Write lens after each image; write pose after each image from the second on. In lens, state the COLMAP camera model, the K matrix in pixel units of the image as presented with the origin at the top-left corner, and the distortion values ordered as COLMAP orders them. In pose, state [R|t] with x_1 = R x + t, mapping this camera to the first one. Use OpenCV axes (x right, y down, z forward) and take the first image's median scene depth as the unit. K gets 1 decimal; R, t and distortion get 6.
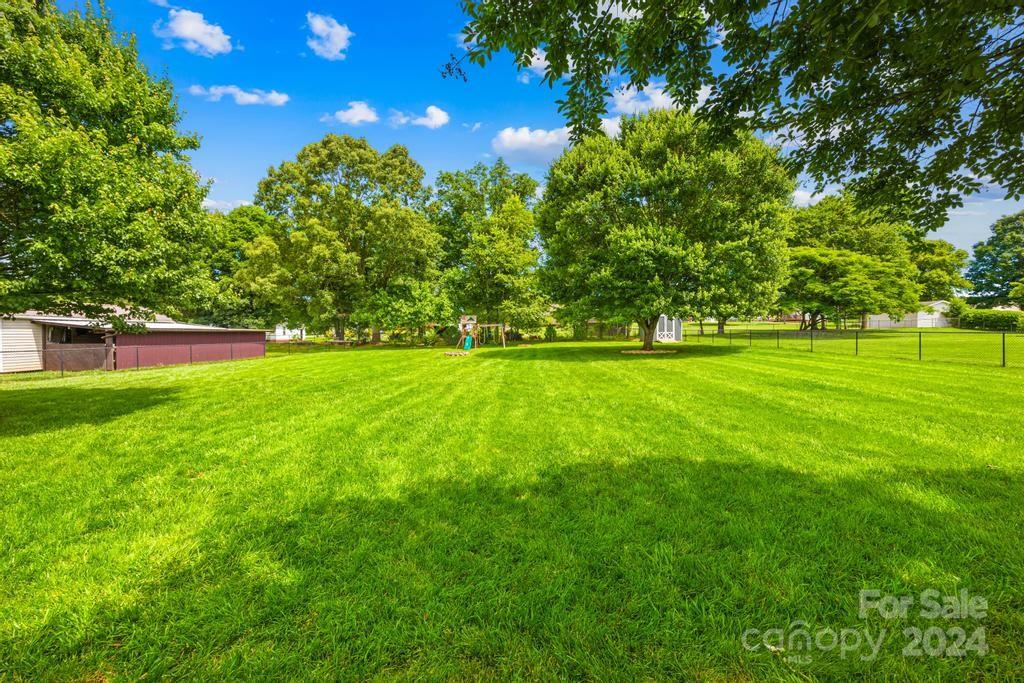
lens RADIAL K [[406.6, 0, 512.9], [0, 406.6, 338.0], [0, 0, 1]] dist [-0.012822, 0.000099]
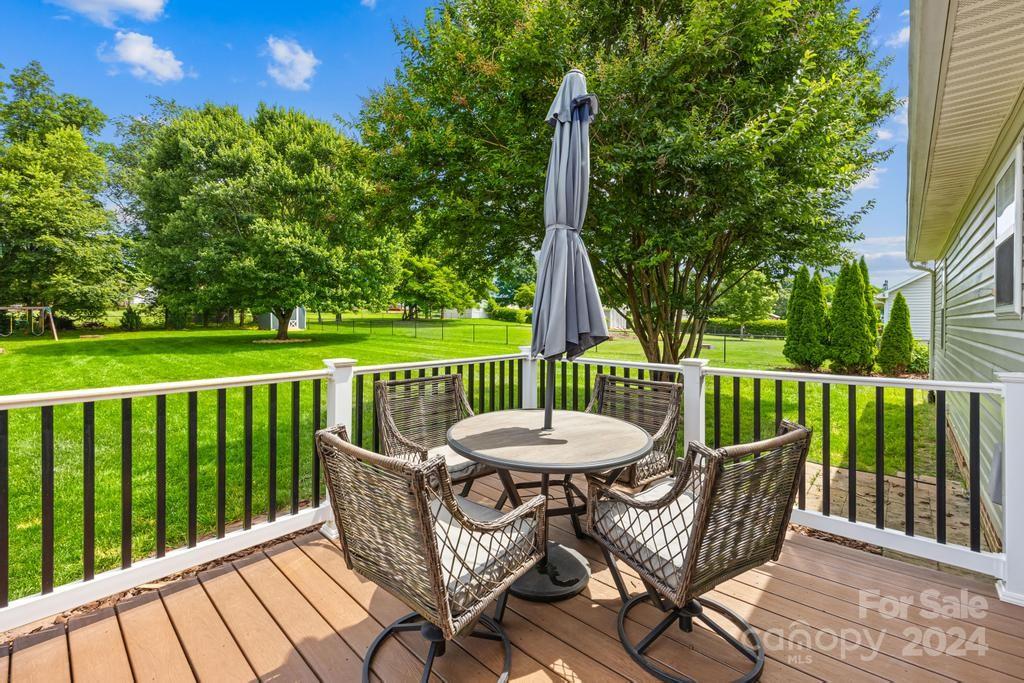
lens RADIAL K [[438.5, 0, 512.7], [0, 438.5, 322.5], [0, 0, 1]] dist [0.000555, 0.000153]
pose [[0.631986, 0.004109, 0.774969, -0.149495], [-0.003217, 0.999991, -0.002679, -0.010992], [-0.774973, -0.000800, 0.631993, -0.135389]]
